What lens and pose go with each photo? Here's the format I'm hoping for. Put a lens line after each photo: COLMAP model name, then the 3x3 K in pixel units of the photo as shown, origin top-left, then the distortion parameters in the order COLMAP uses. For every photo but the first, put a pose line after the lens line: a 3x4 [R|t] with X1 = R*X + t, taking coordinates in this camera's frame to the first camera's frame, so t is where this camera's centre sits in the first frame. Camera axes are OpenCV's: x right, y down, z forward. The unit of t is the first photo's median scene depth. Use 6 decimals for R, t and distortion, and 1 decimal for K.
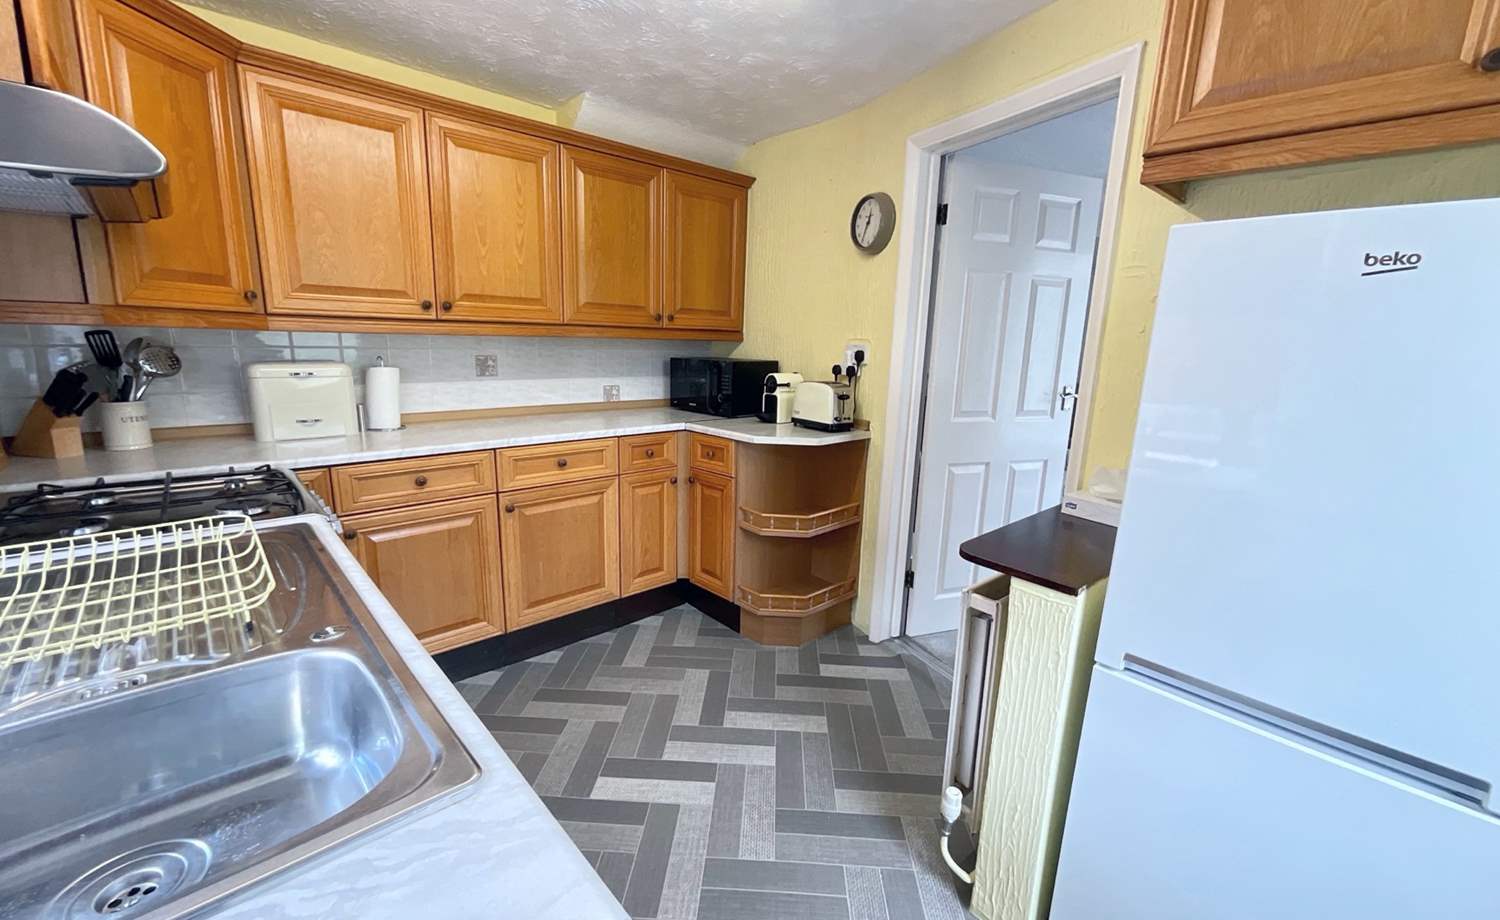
lens RADIAL K [[608.7, 0, 750.9], [0, 608.7, 459.2], [0, 0, 1]] dist [-0.001644, 0.000061]
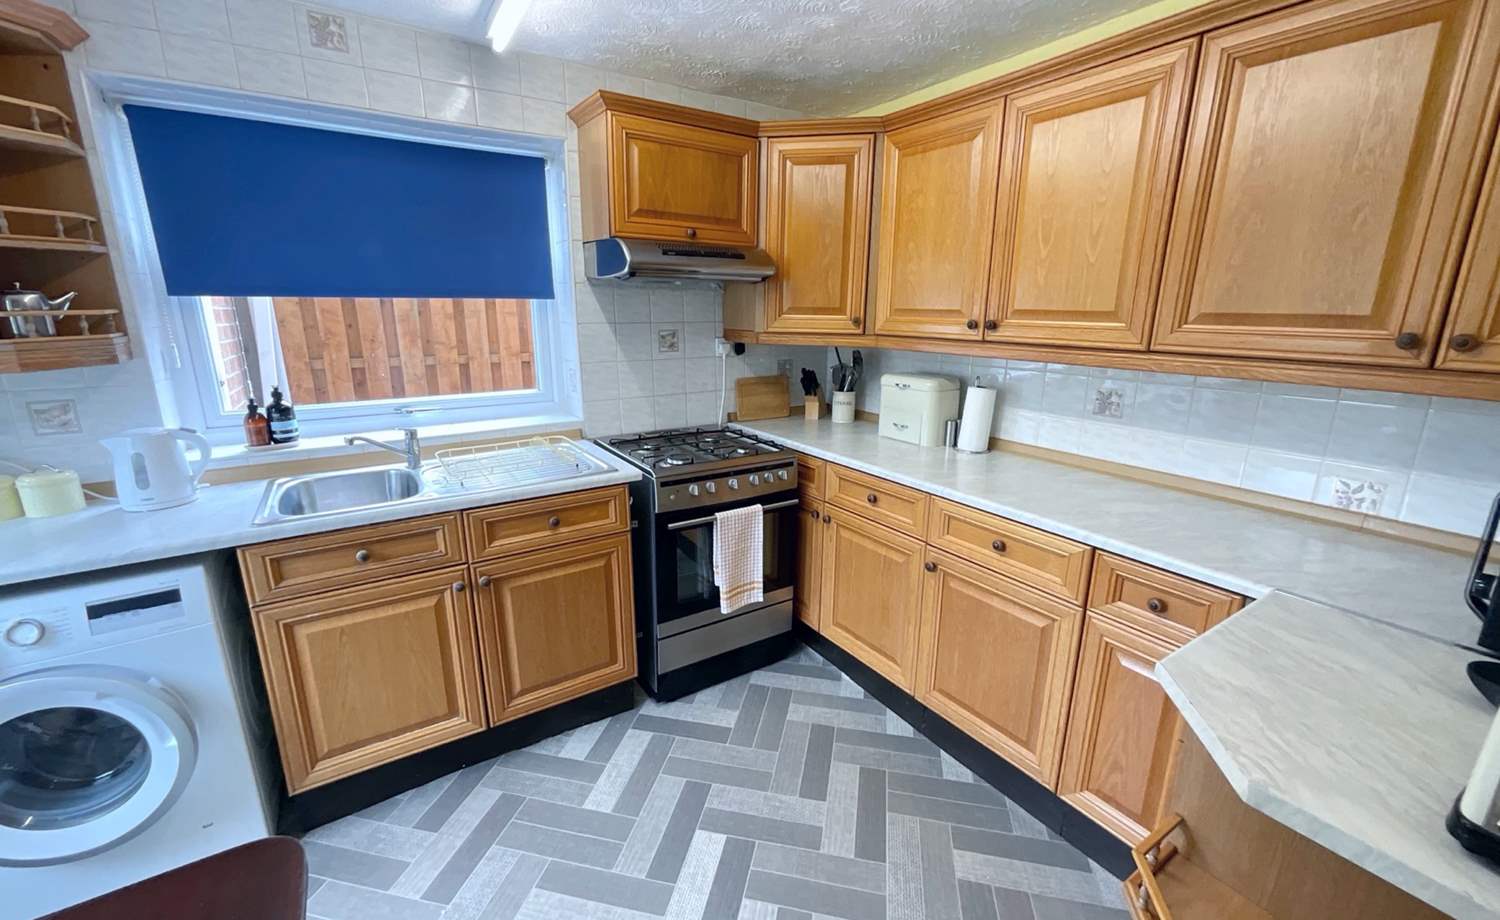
lens RADIAL K [[608.7, 0, 752.9], [0, 608.7, 461.0], [0, 0, 1]] dist [-0.001644, 0.000061]
pose [[-0.165074, 0.217176, -0.962073, 0.411715], [-0.206735, 0.946167, 0.249058, -0.209956], [0.964371, 0.240007, -0.111289, 0.797378]]
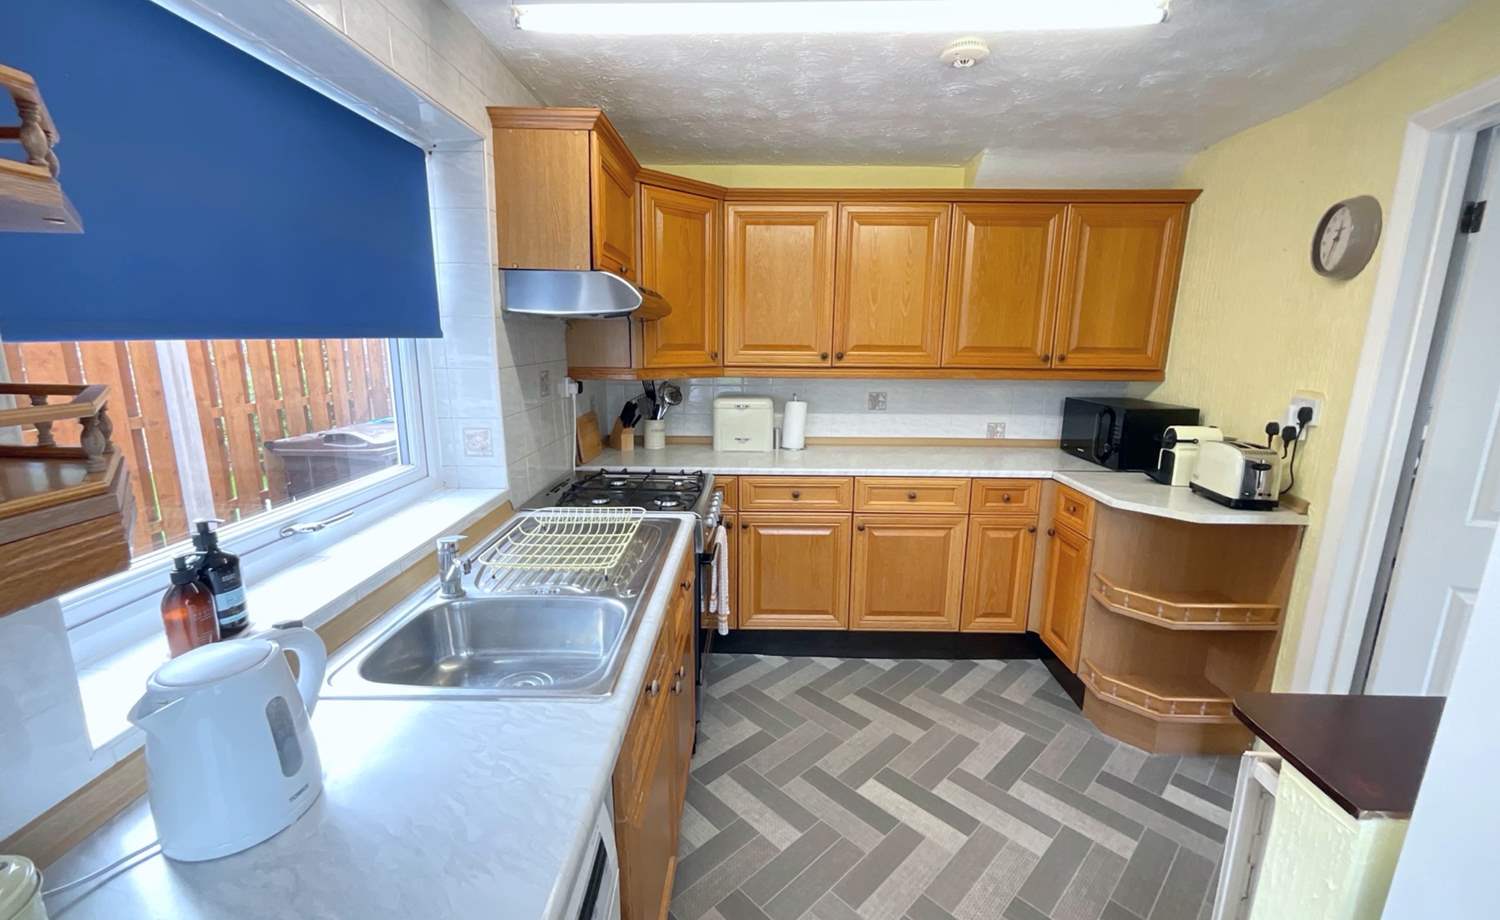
lens RADIAL K [[608.7, 0, 750.9], [0, 608.7, 462.7], [0, 0, 1]] dist [-0.001644, 0.000061]
pose [[0.722806, 0.120268, -0.680505, 0.230126], [-0.123967, 0.991331, 0.043529, -0.066661], [0.679841, 0.052897, 0.731450, -0.013680]]
